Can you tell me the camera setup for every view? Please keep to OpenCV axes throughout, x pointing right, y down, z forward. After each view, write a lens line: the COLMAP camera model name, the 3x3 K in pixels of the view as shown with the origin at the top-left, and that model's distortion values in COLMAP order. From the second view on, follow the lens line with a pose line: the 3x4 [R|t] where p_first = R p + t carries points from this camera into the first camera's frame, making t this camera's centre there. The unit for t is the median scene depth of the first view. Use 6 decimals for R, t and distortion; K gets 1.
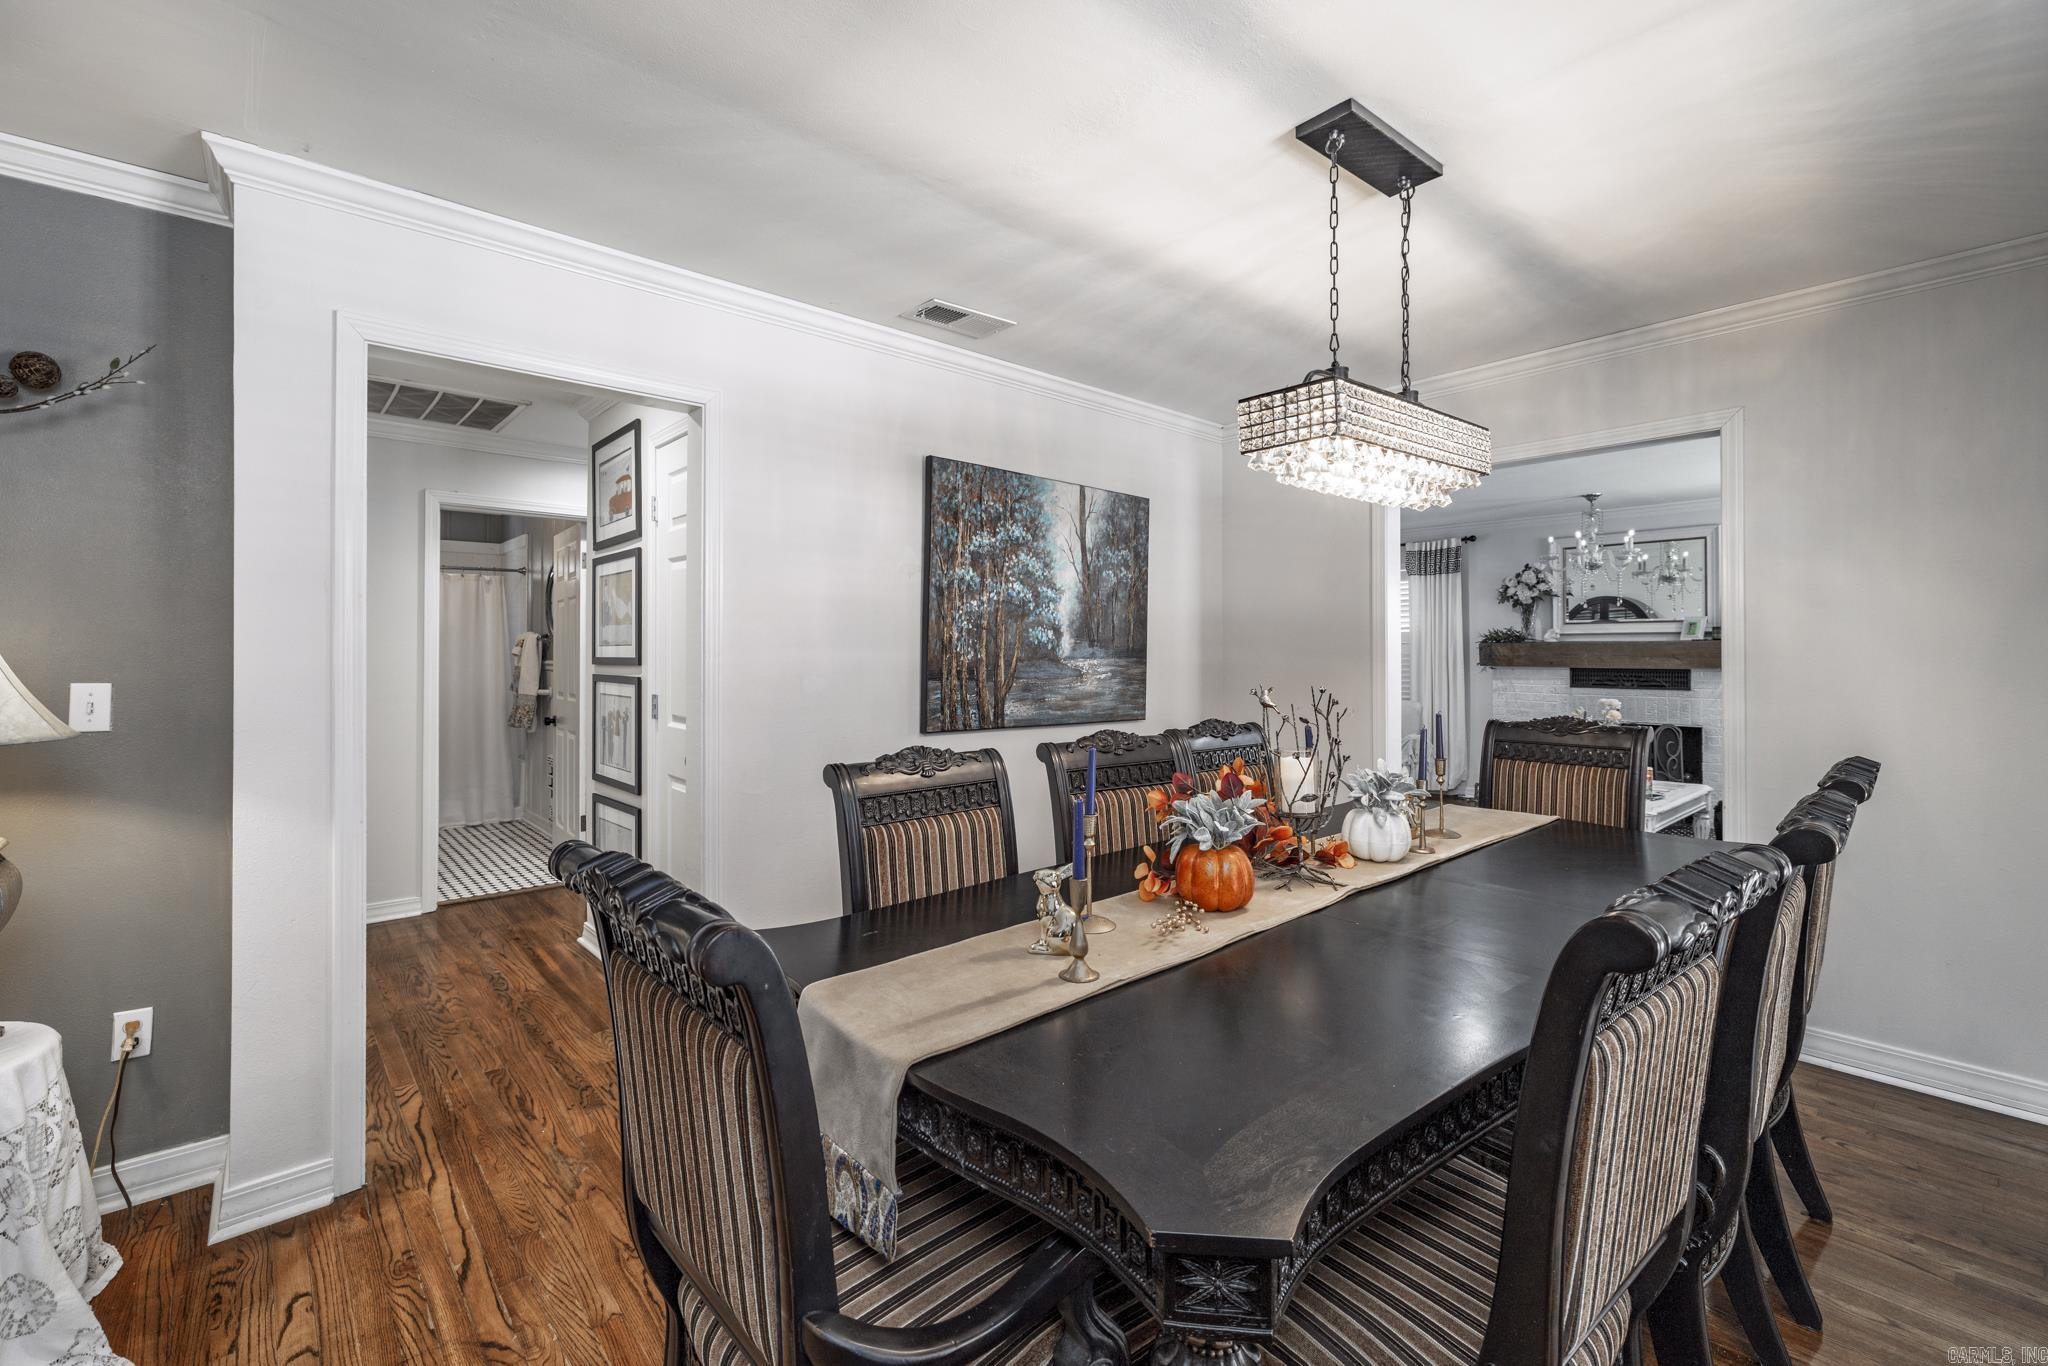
lens RADIAL K [[854.5, 0, 1023.3], [0, 854.5, 640.0], [0, 0, 1]] dist [-0.001795, -0.000419]
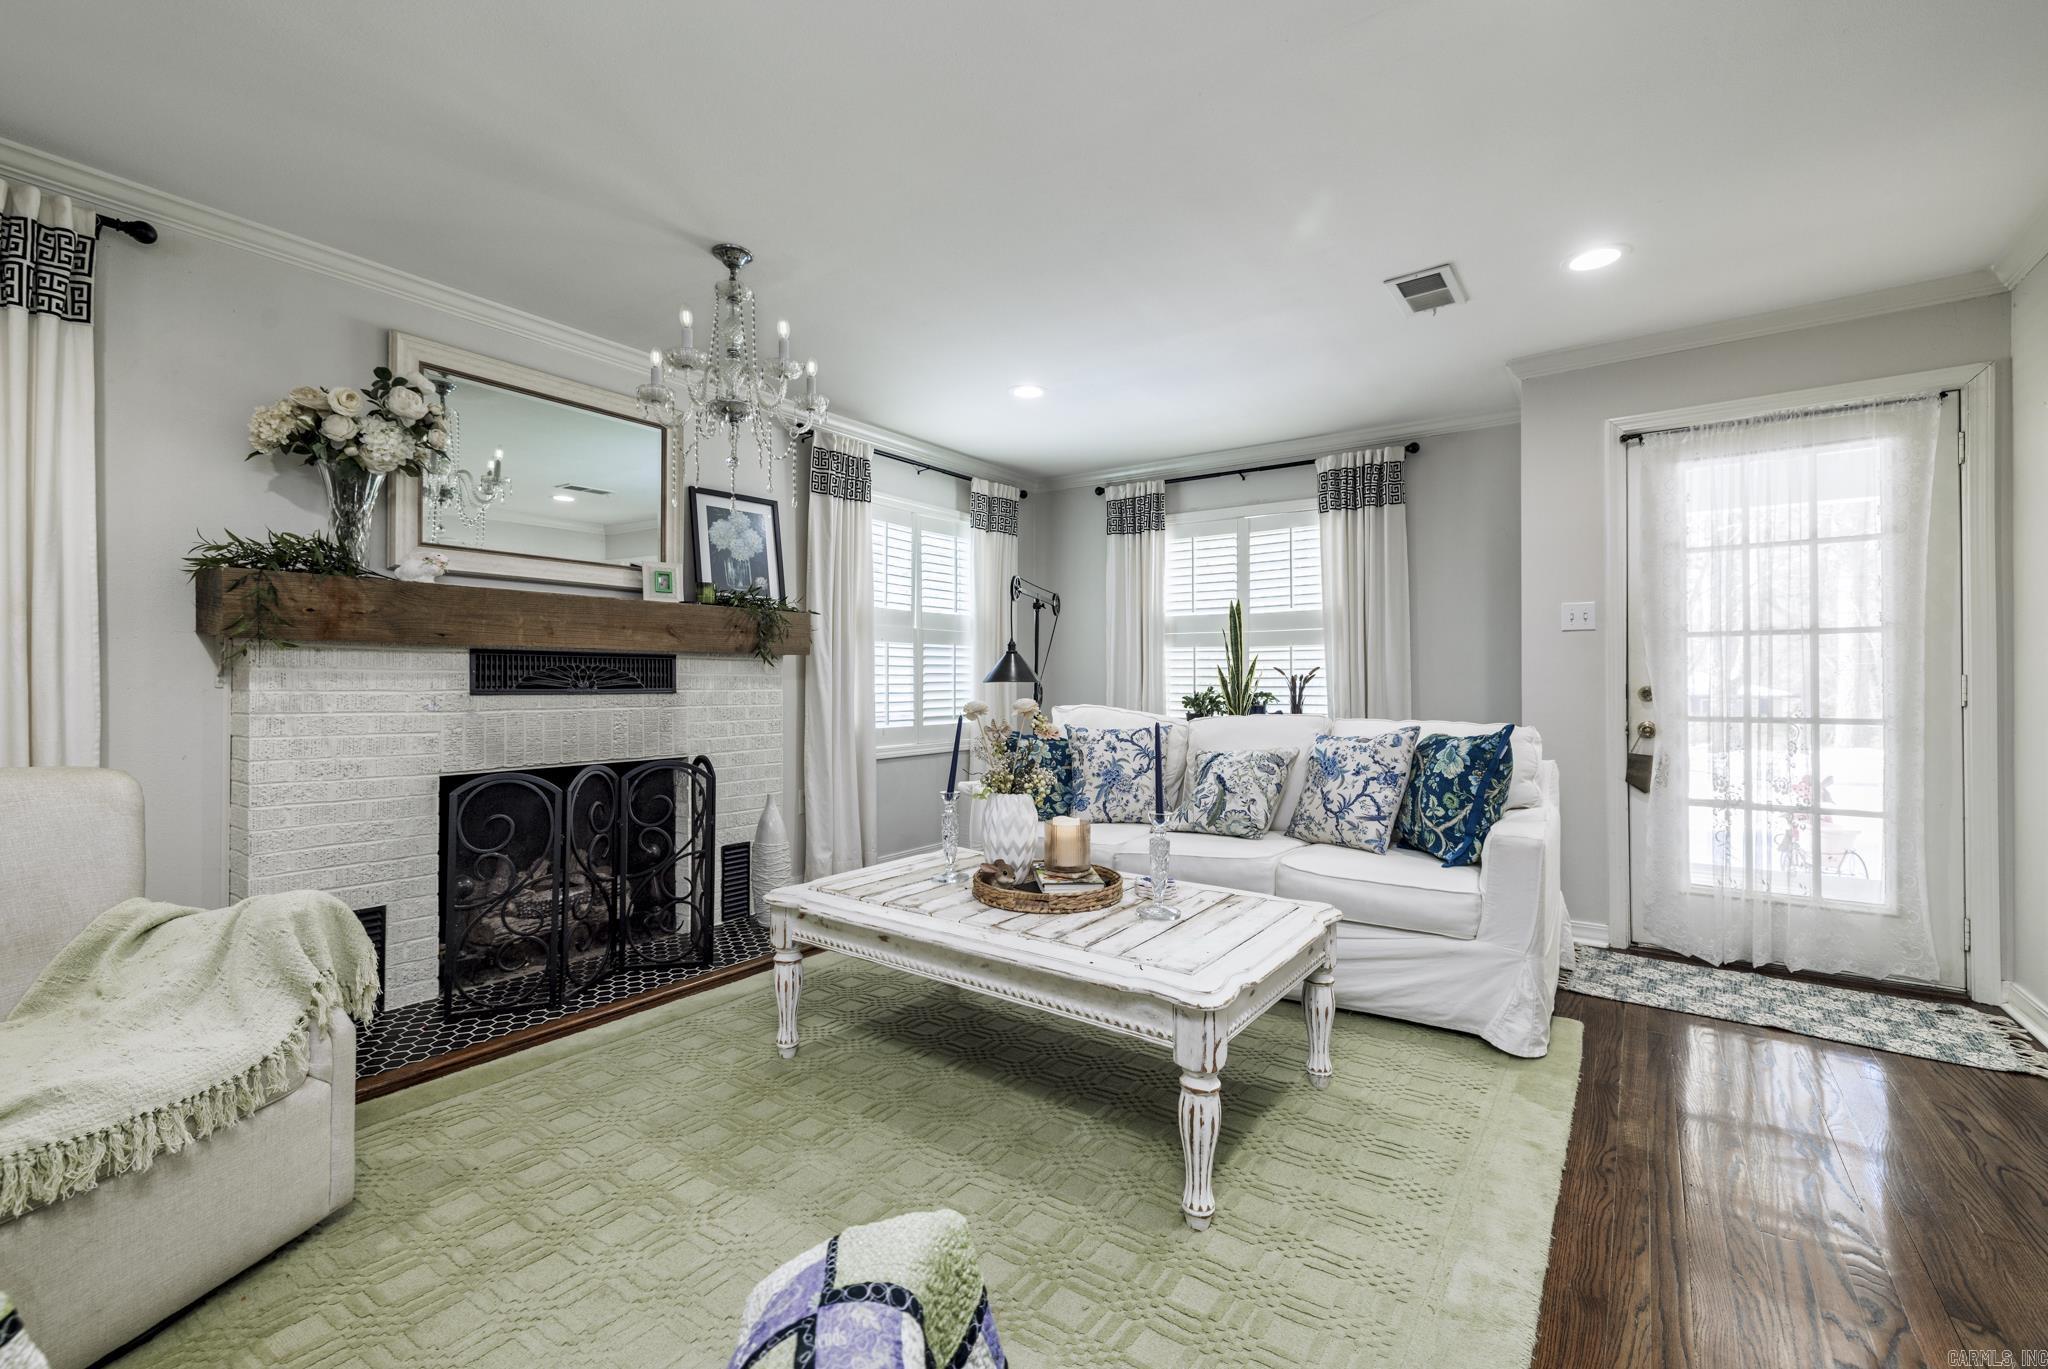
lens RADIAL K [[854.5, 0, 1021.1], [0, 854.5, 670.4], [0, 0, 1]] dist [-0.001795, -0.000419]
pose [[-0.206045, 0.007169, 0.978516, 0.170285], [-0.019764, 0.999739, -0.011487, 0.041951], [-0.978343, -0.021706, -0.205849, 0.807642]]
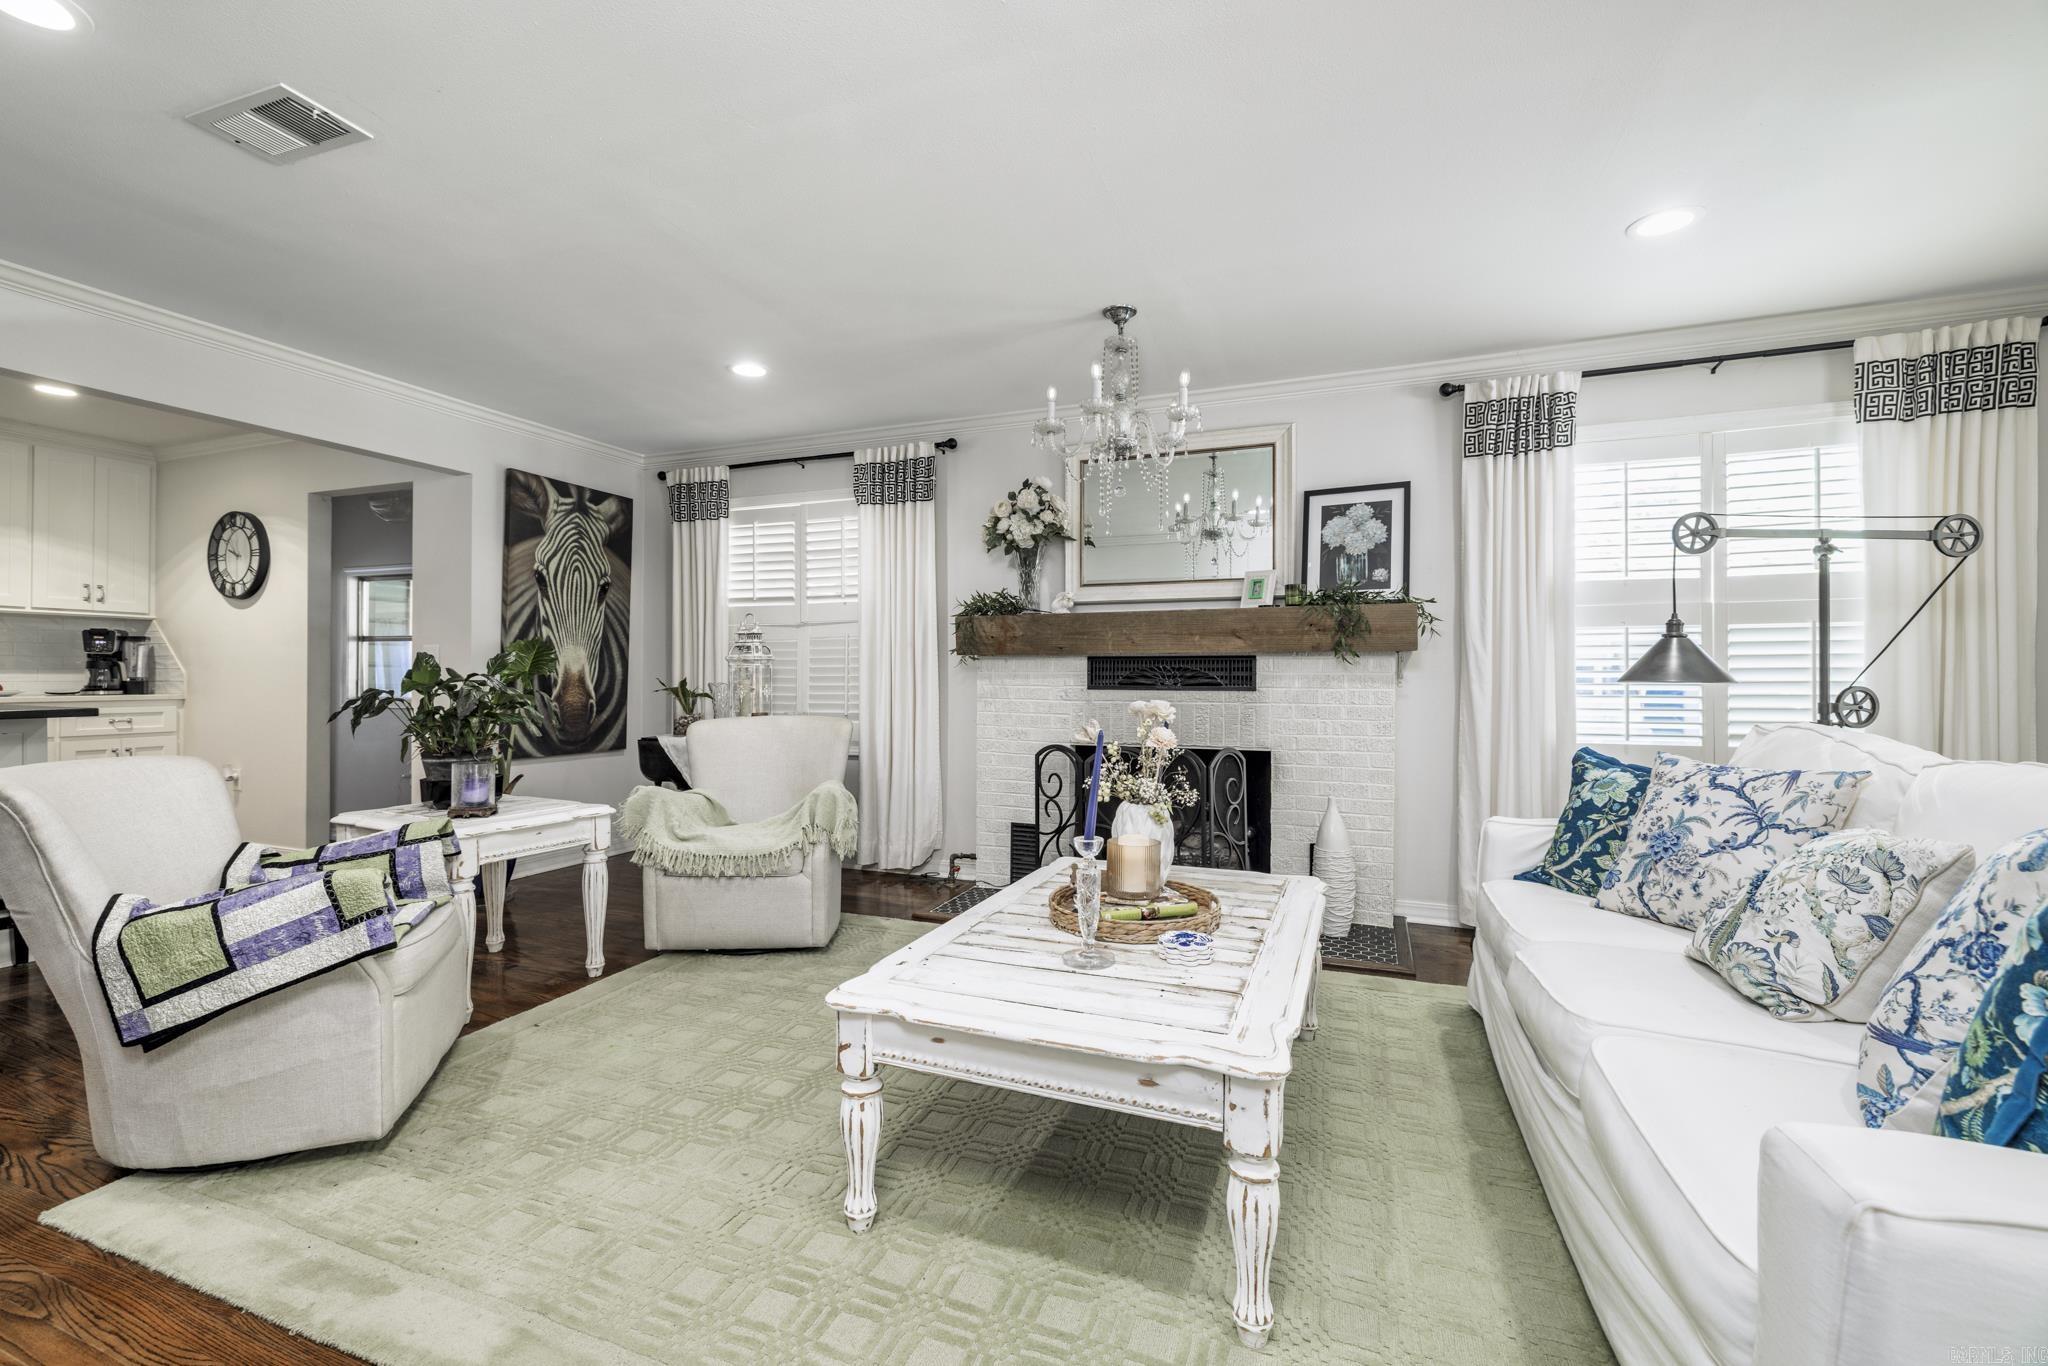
lens RADIAL K [[854.5, 0, 1012.8], [0, 854.5, 672.5], [0, 0, 1]] dist [-0.001795, -0.000419]
pose [[0.893668, -0.001536, 0.448727, 0.321627], [-0.004866, 0.999902, 0.013114, 0.035453], [-0.448703, -0.013903, 0.893573, 0.484263]]
